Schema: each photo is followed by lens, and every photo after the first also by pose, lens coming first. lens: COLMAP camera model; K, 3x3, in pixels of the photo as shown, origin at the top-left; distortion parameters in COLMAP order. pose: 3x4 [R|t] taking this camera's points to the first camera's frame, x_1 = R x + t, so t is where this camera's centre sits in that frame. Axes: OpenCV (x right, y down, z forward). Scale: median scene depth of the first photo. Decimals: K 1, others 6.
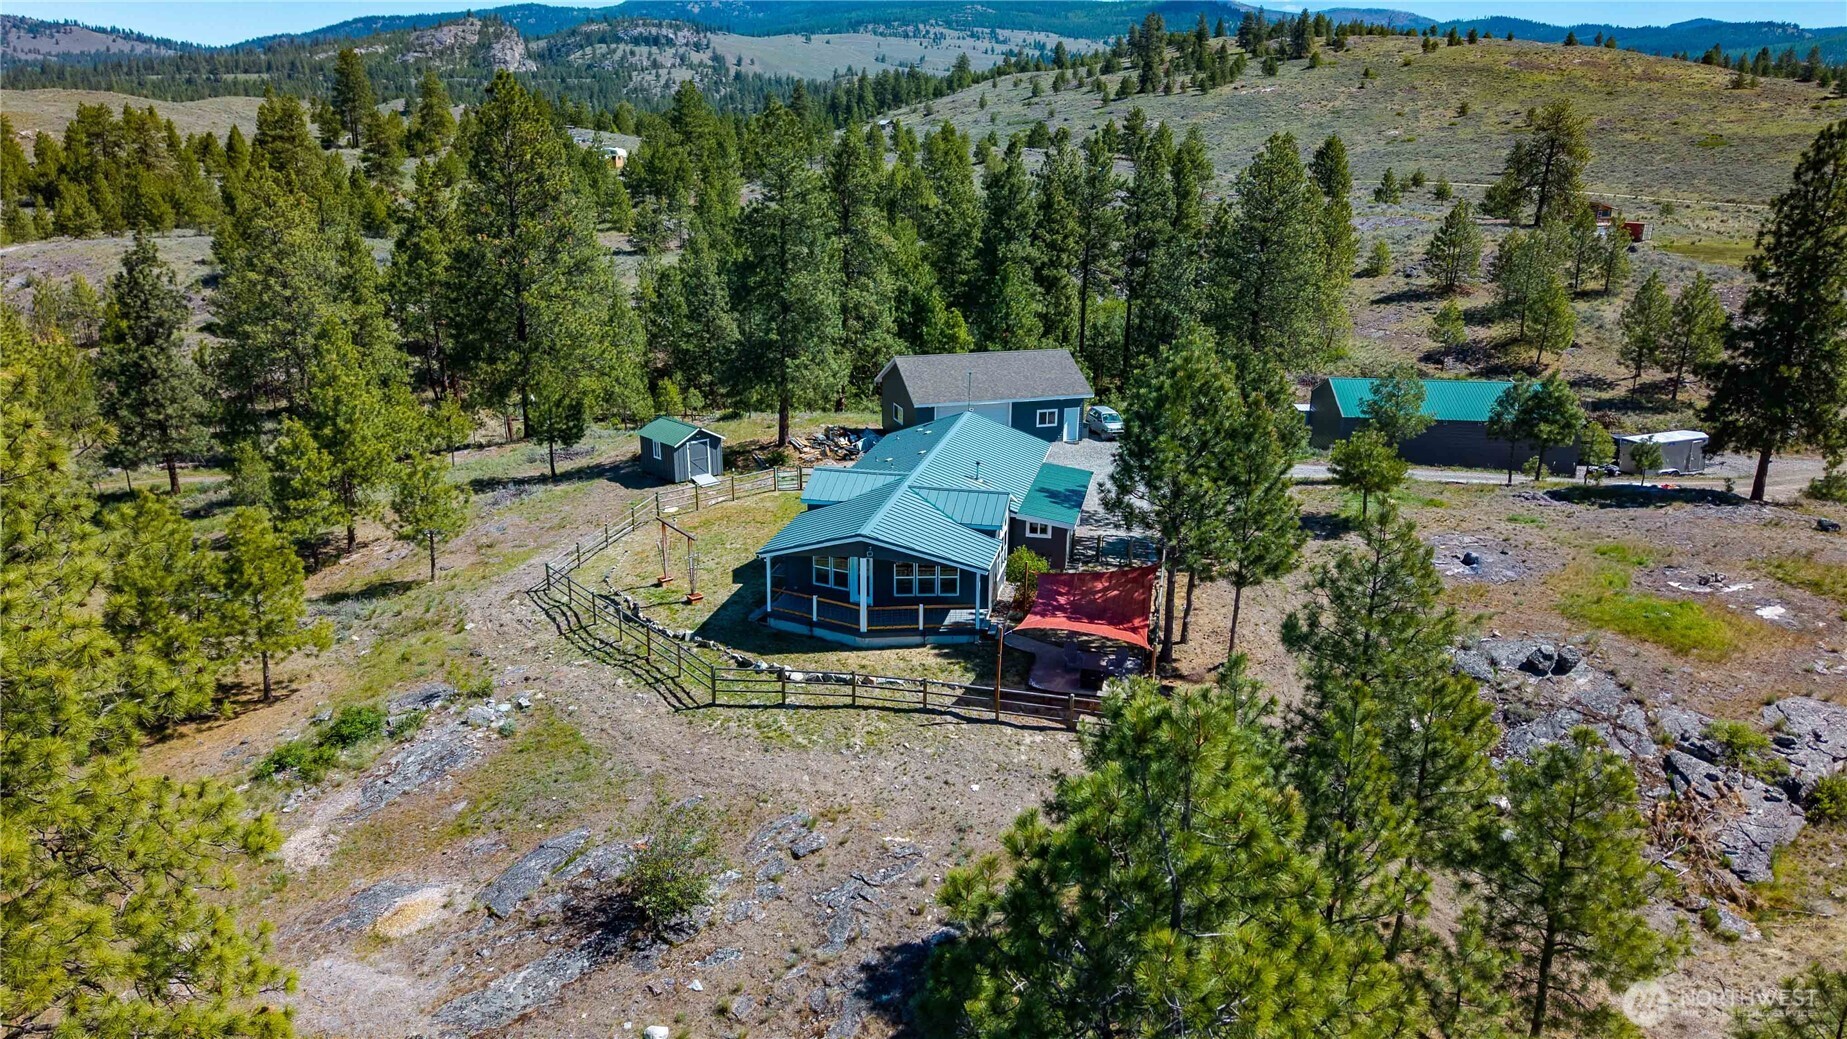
lens RADIAL K [[1241.0, 0, 918.3], [0, 1241.0, 523.1], [0, 0, 1]] dist [0.038314, -0.043271]
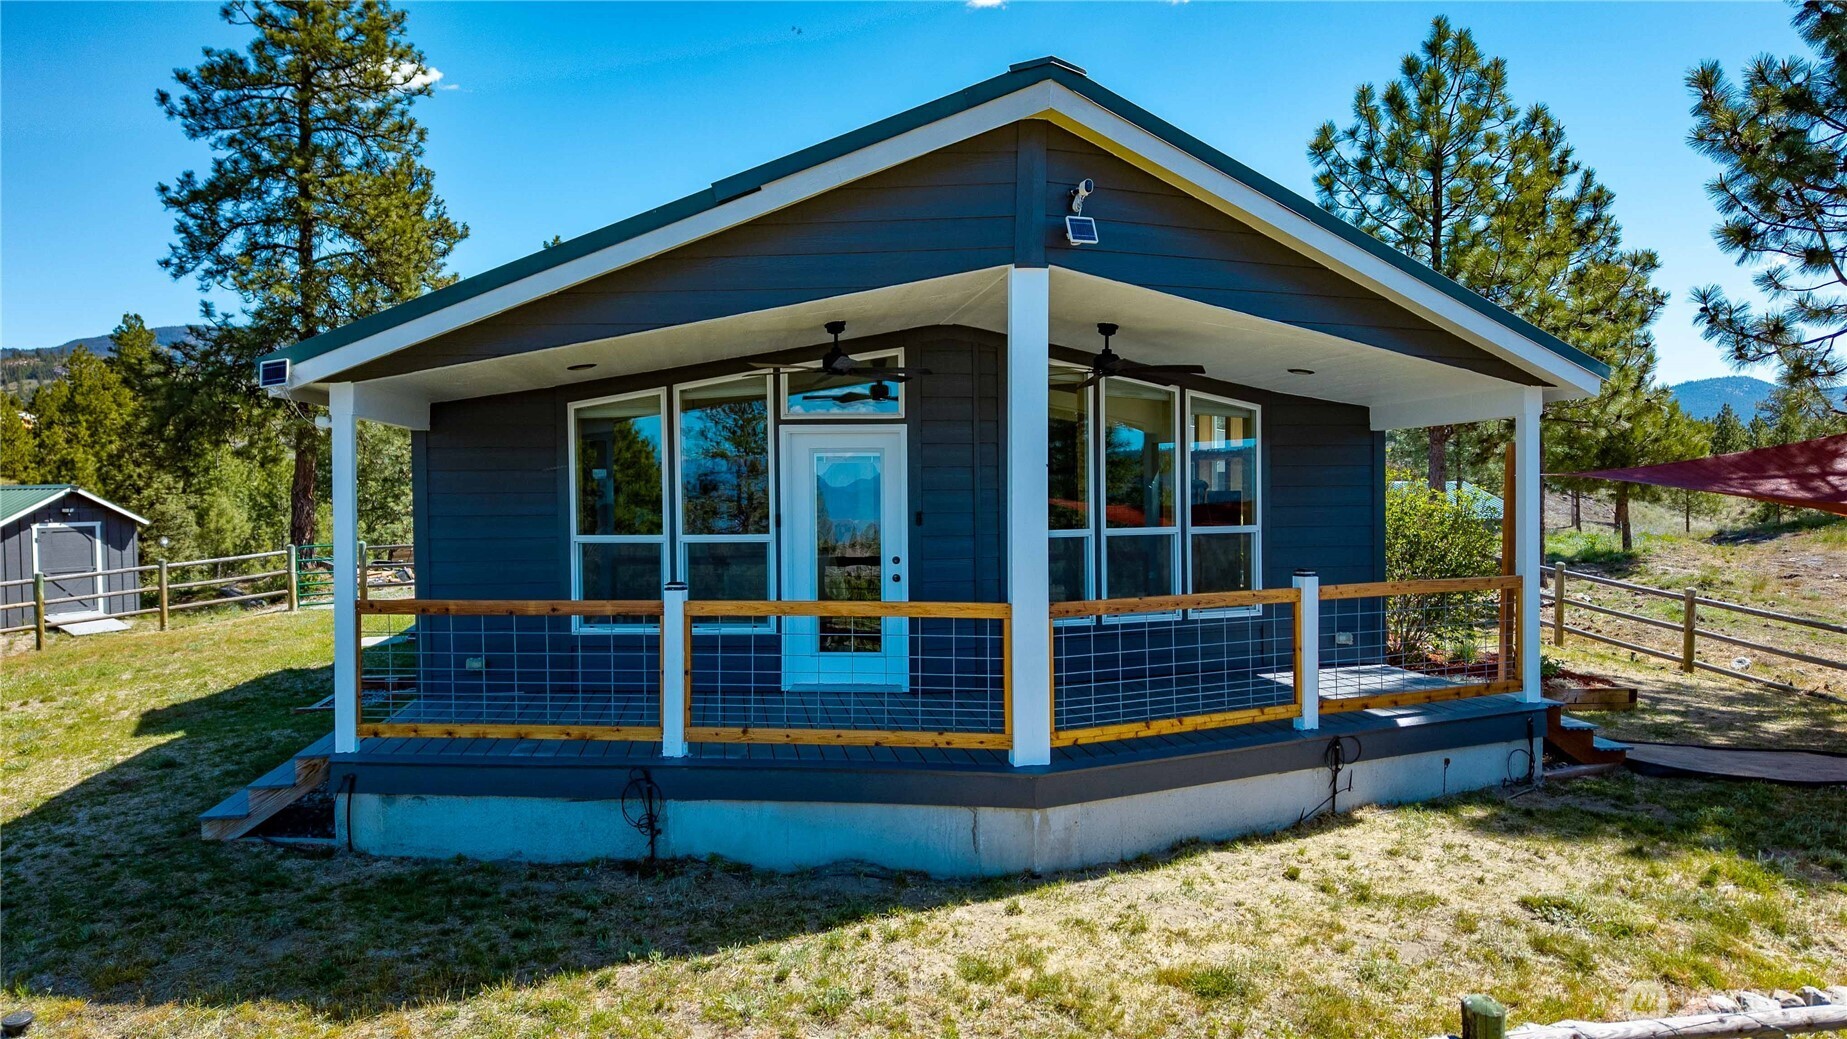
lens RADIAL K [[1241.0, 0, 918.3], [0, 1241.0, 523.1], [0, 0, 1]] dist [0.038314, -0.043271]
pose [[0.927654, -0.023515, 0.372699, -0.115529], [0.120081, 0.963795, -0.238073, 0.093377], [-0.353607, 0.265604, 0.896893, 0.849089]]
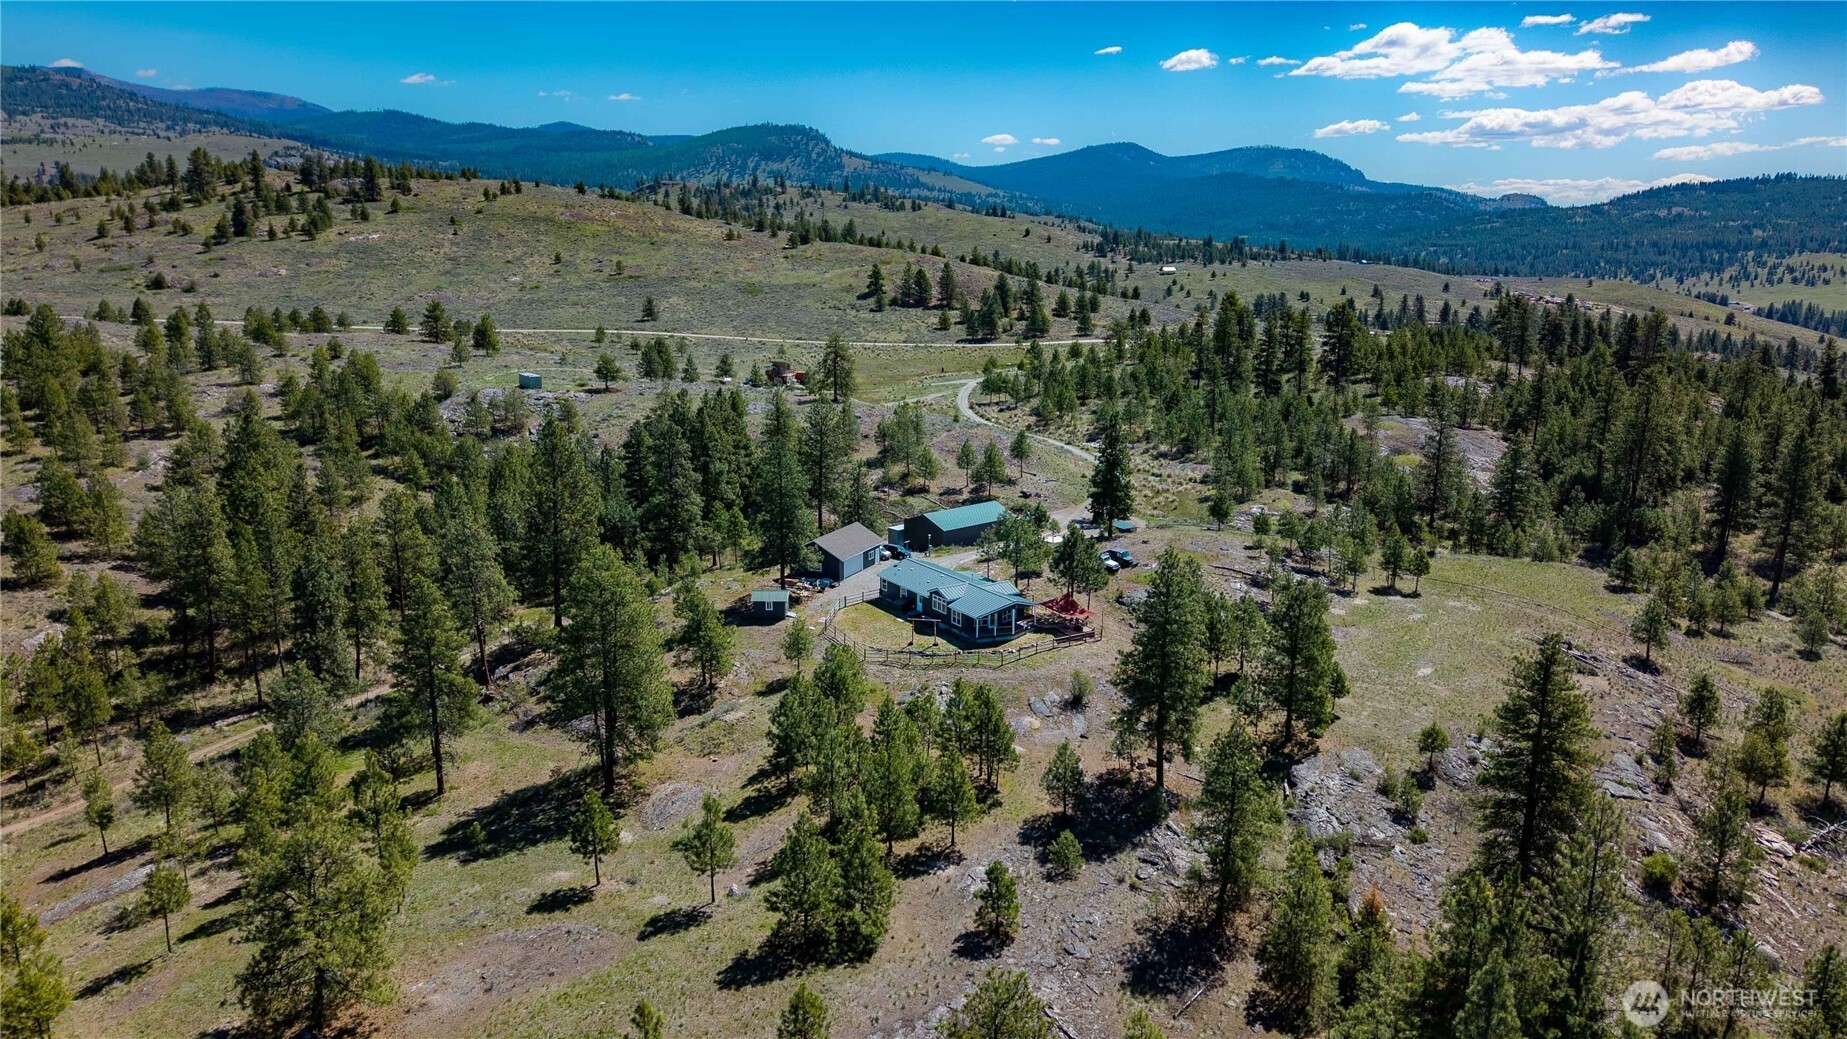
lens RADIAL K [[1241.0, 0, 918.3], [0, 1241.0, 523.1], [0, 0, 1]] dist [0.038314, -0.043271]
pose [[0.700303, -0.165314, 0.694440, -2.215367], [0.208469, 0.977769, 0.022534, -0.284825], [-0.682727, 0.128989, 0.719198, -1.015172]]
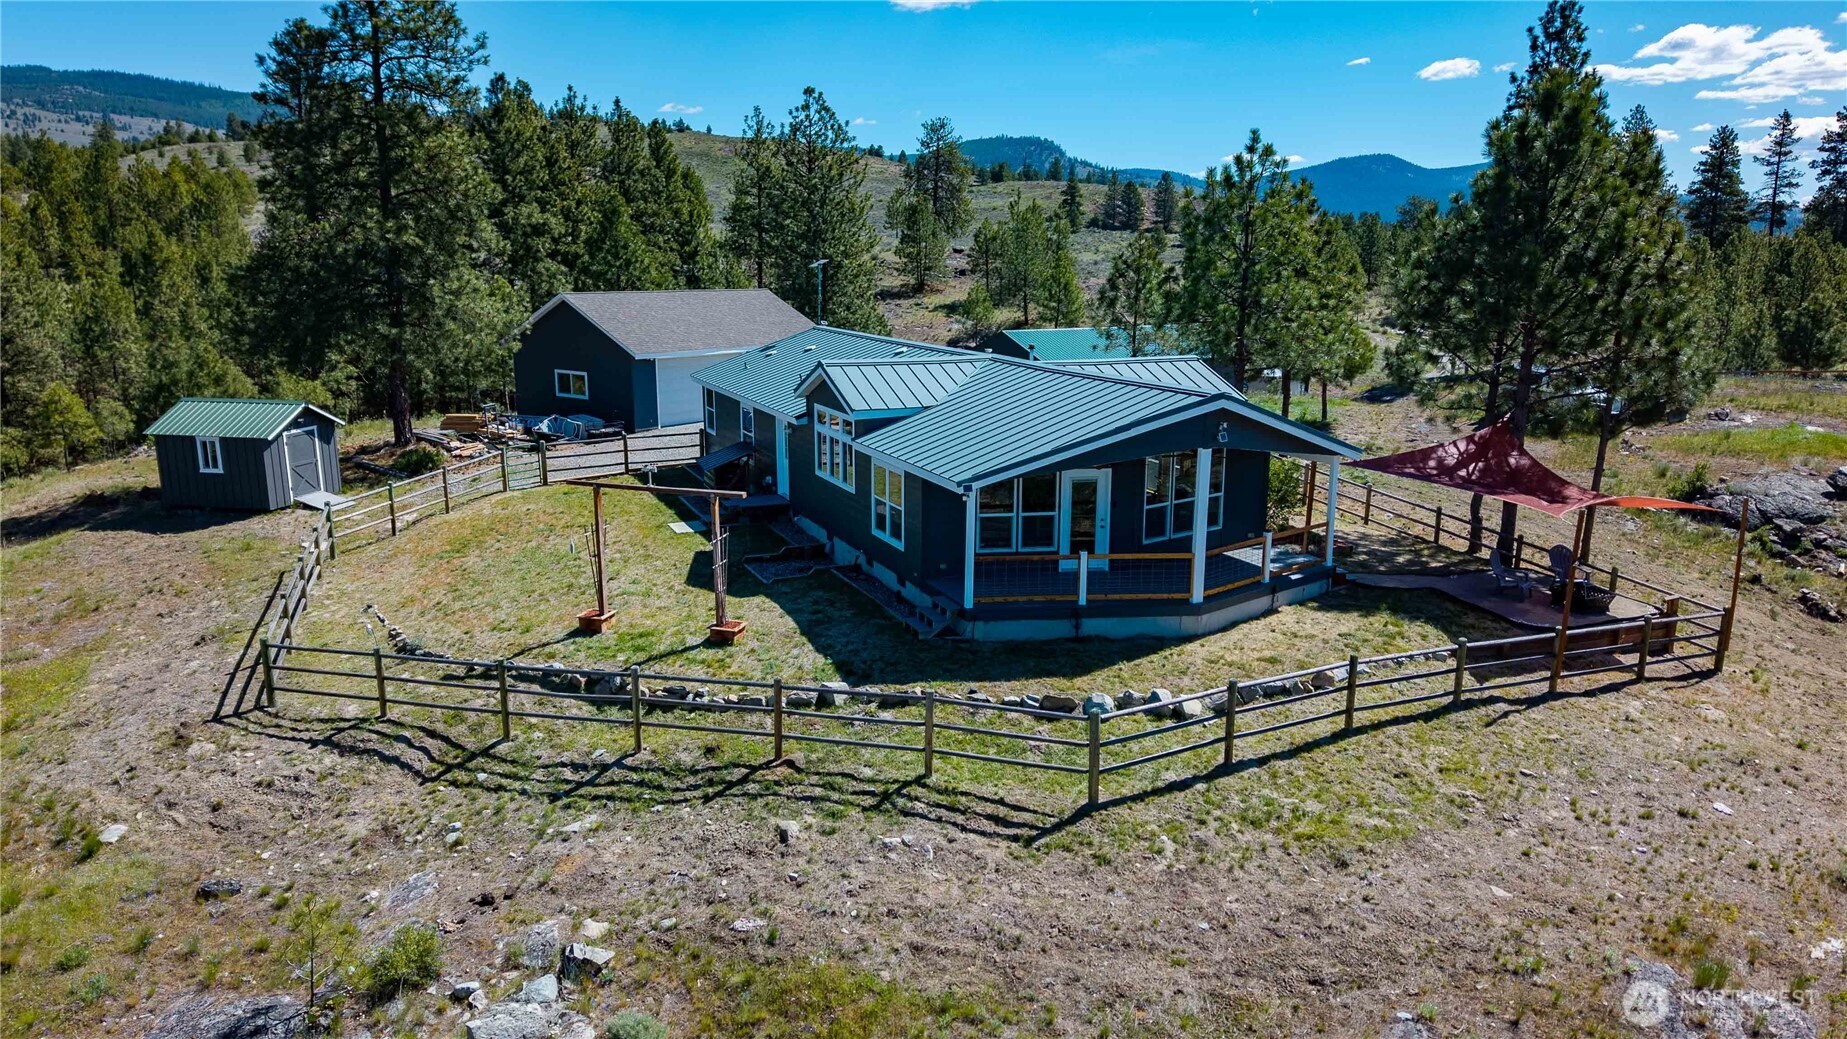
lens RADIAL K [[1244.4, 0, 920.3], [0, 1244.4, 533.3], [0, 0, 1]] dist [-0.003509, -0.000462]
pose [[0.814654, -0.129072, 0.565403, -0.414530], [0.167810, 0.985677, -0.016774, 0.049325], [-0.555139, 0.108545, 0.824645, 0.640684]]
